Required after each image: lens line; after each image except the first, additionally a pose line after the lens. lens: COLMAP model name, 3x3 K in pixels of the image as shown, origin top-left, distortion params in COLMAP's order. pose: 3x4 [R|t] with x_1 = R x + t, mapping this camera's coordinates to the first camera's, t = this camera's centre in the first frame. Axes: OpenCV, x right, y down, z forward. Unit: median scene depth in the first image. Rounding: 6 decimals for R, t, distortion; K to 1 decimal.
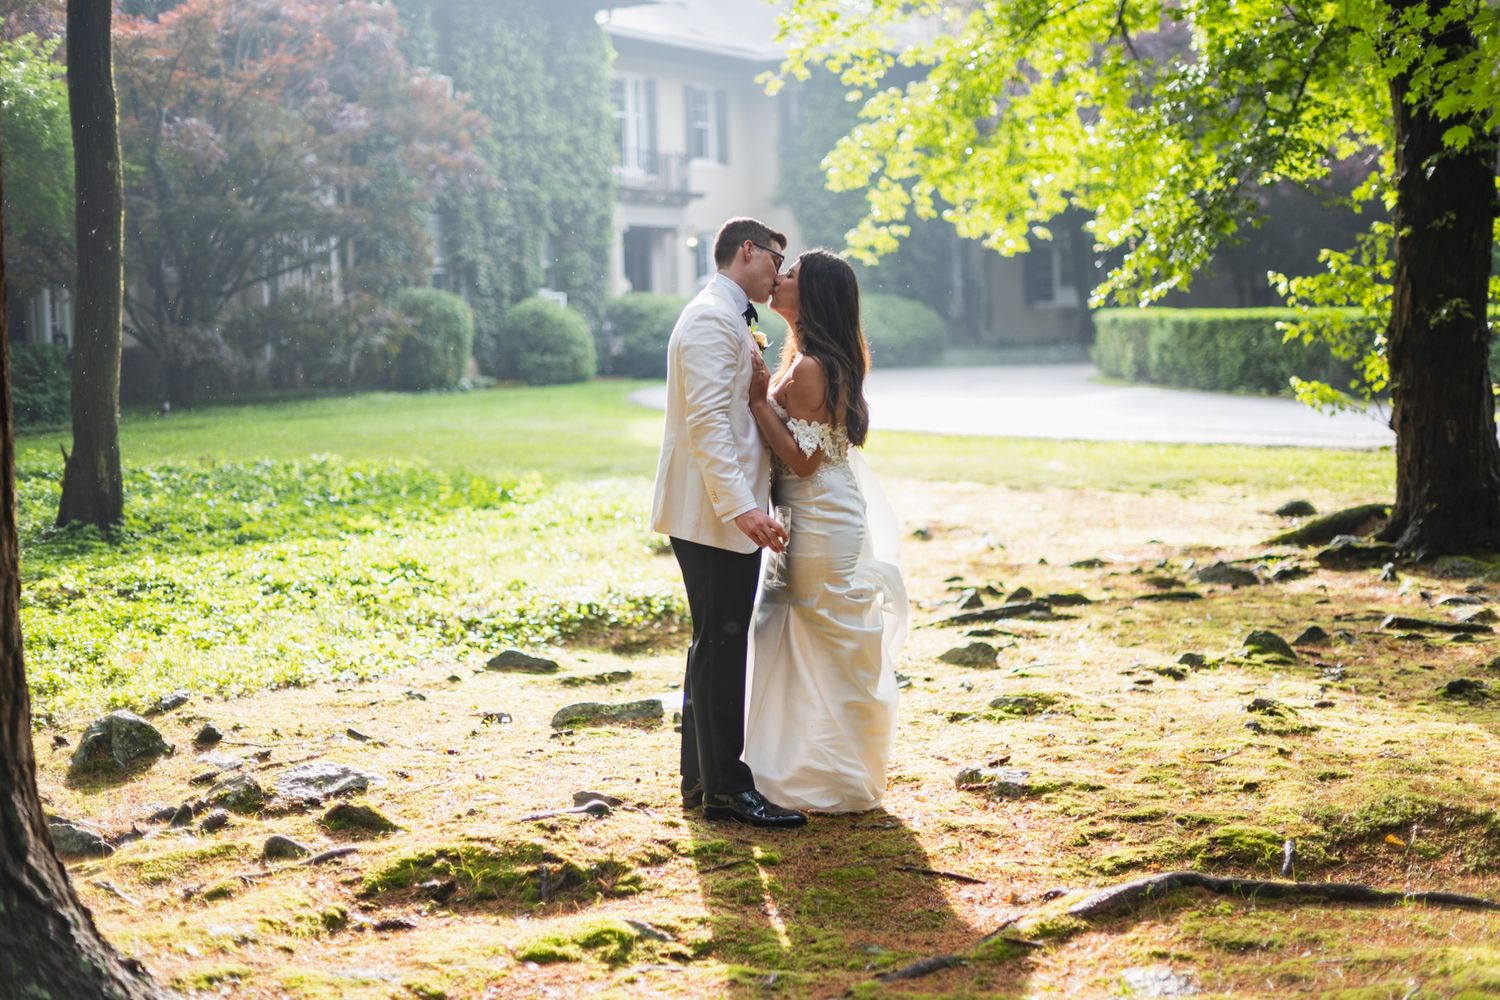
lens RADIAL K [[2128.1, 0, 750.0], [0, 2128.1, 500.0], [0, 0, 1]] dist [0.001695, 0.013498]
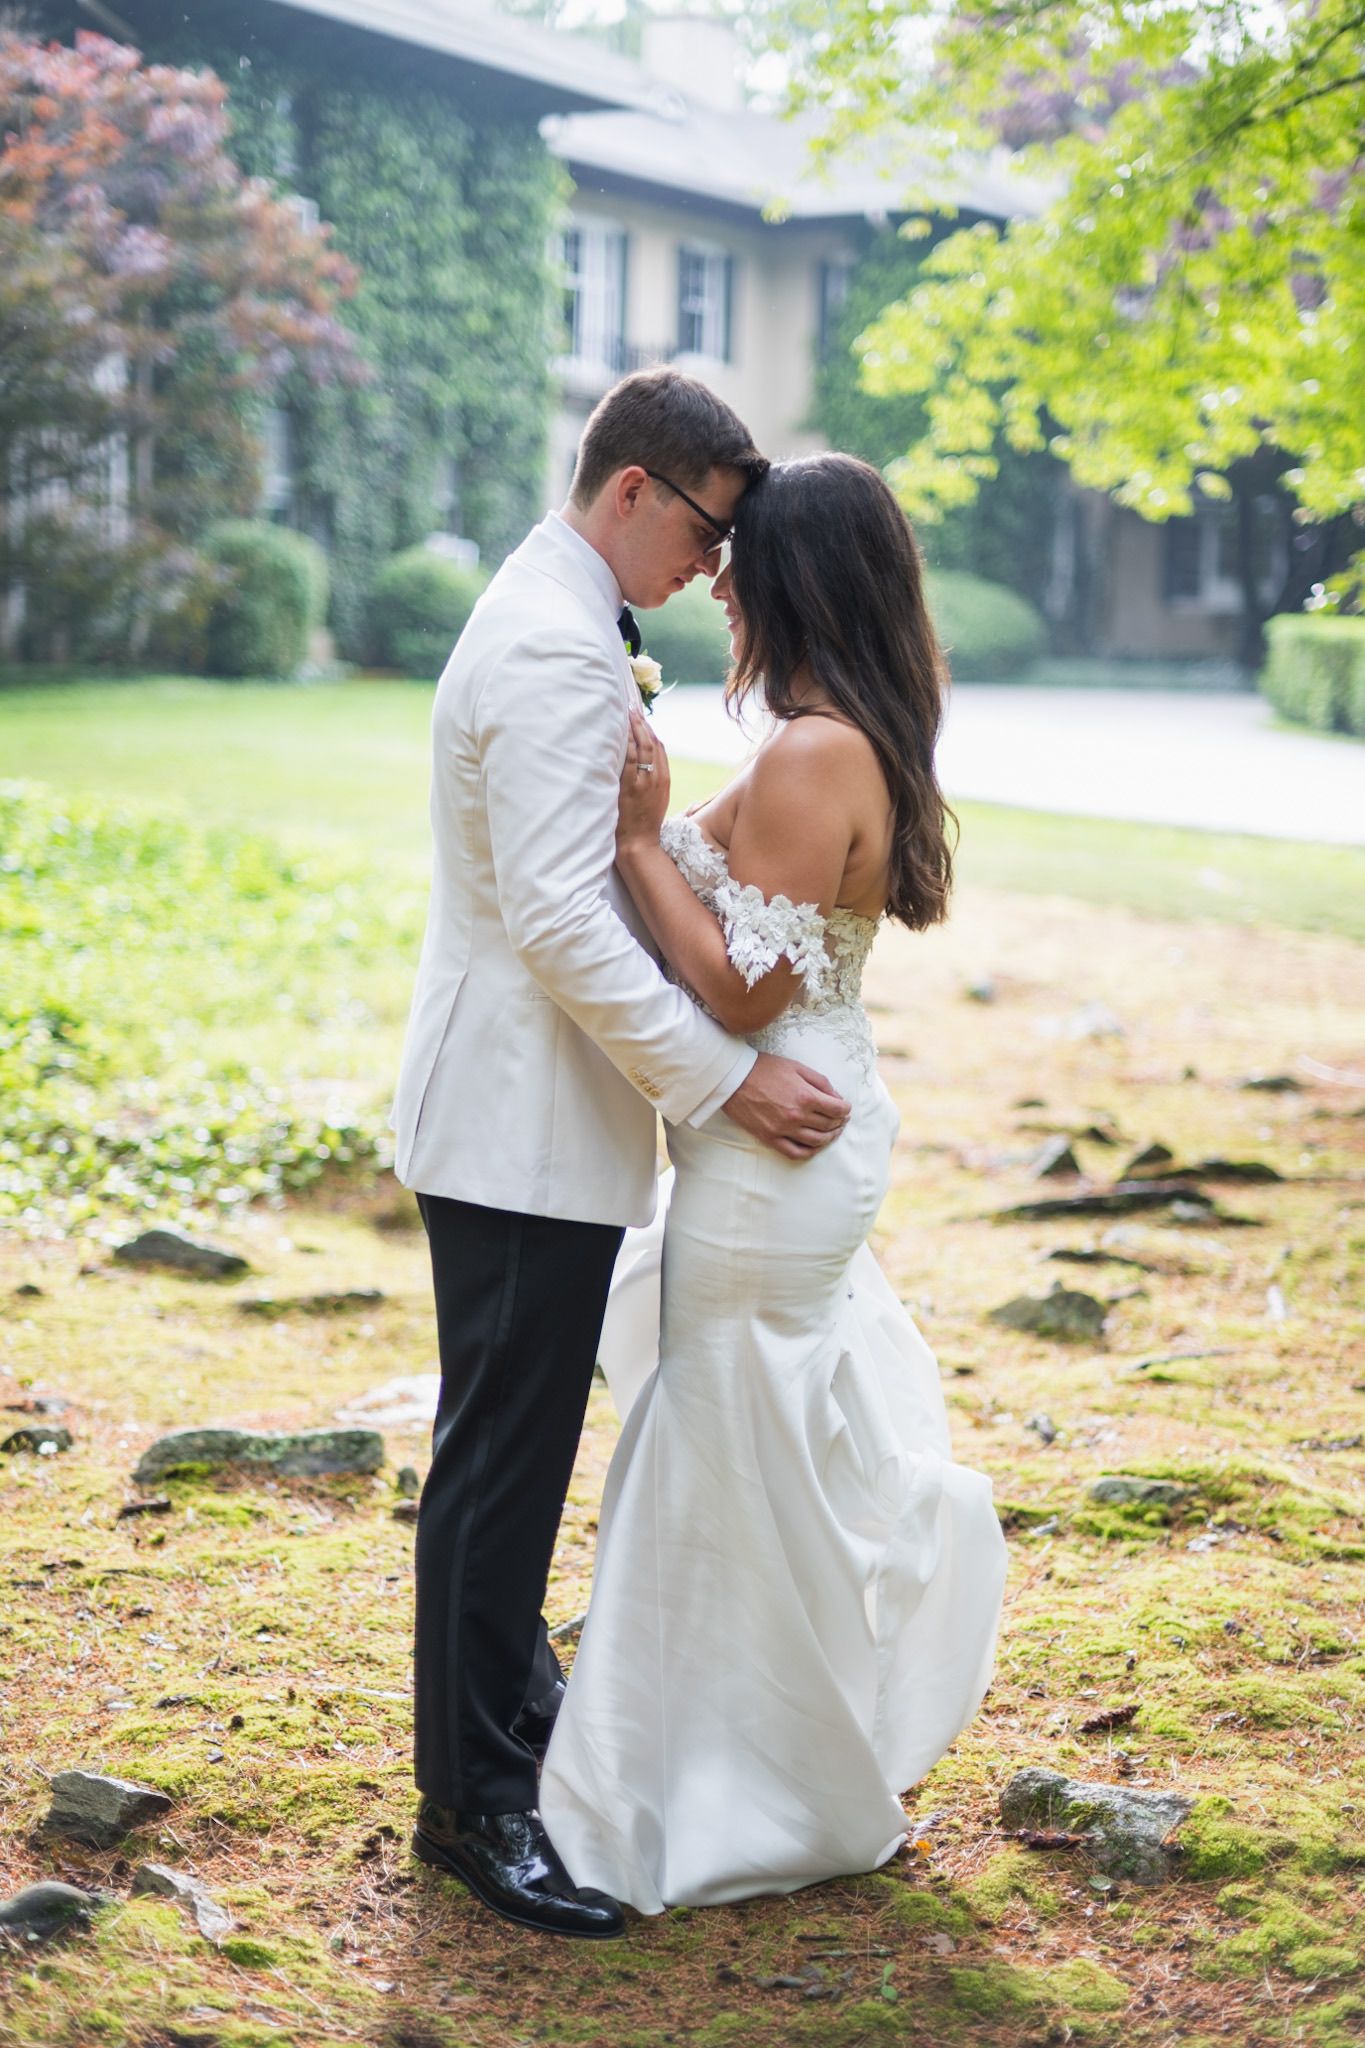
lens RADIAL K [[2905.6, 0, 655.2], [0, 2905.6, 1029.9], [0, 0, 1]] dist [0.001695, 0.013498]
pose [[0.997602, 0.062160, -0.030422, 0.024128], [-0.060078, 0.996067, 0.065129, -0.028607], [0.034351, -0.063146, 0.997413, 0.285305]]
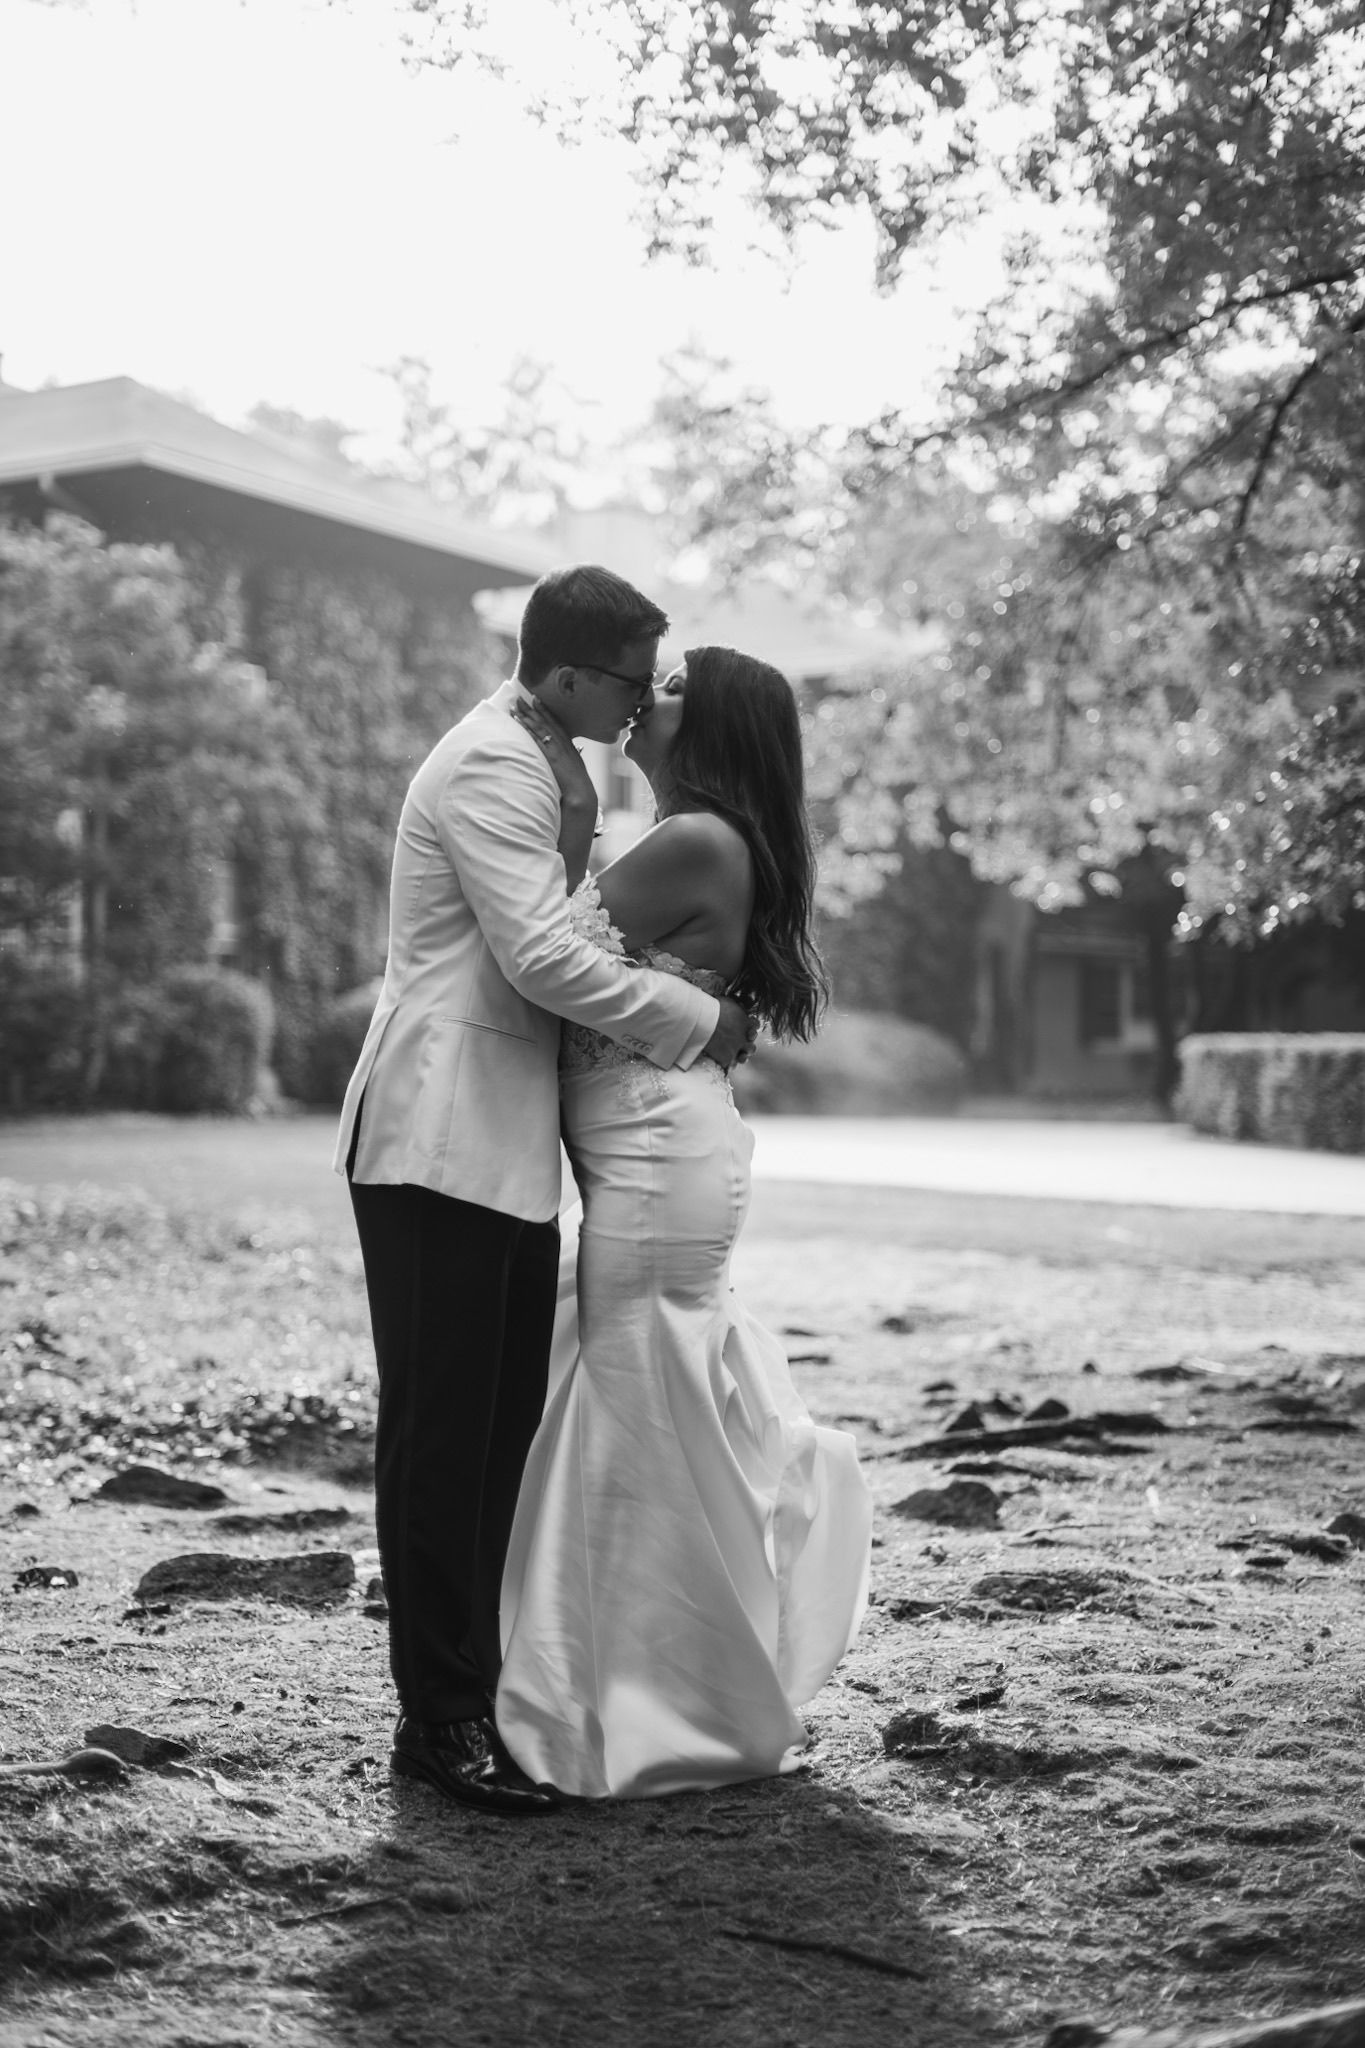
lens RADIAL K [[2905.6, 0, 655.2], [0, 2905.6, 1029.9], [0, 0, 1]] dist [0.001695, 0.013498]
pose [[0.999125, 0.037490, -0.018560, 0.031768], [-0.039167, 0.994192, -0.100240, 0.025694], [0.014694, 0.100879, 0.994790, 0.205683]]
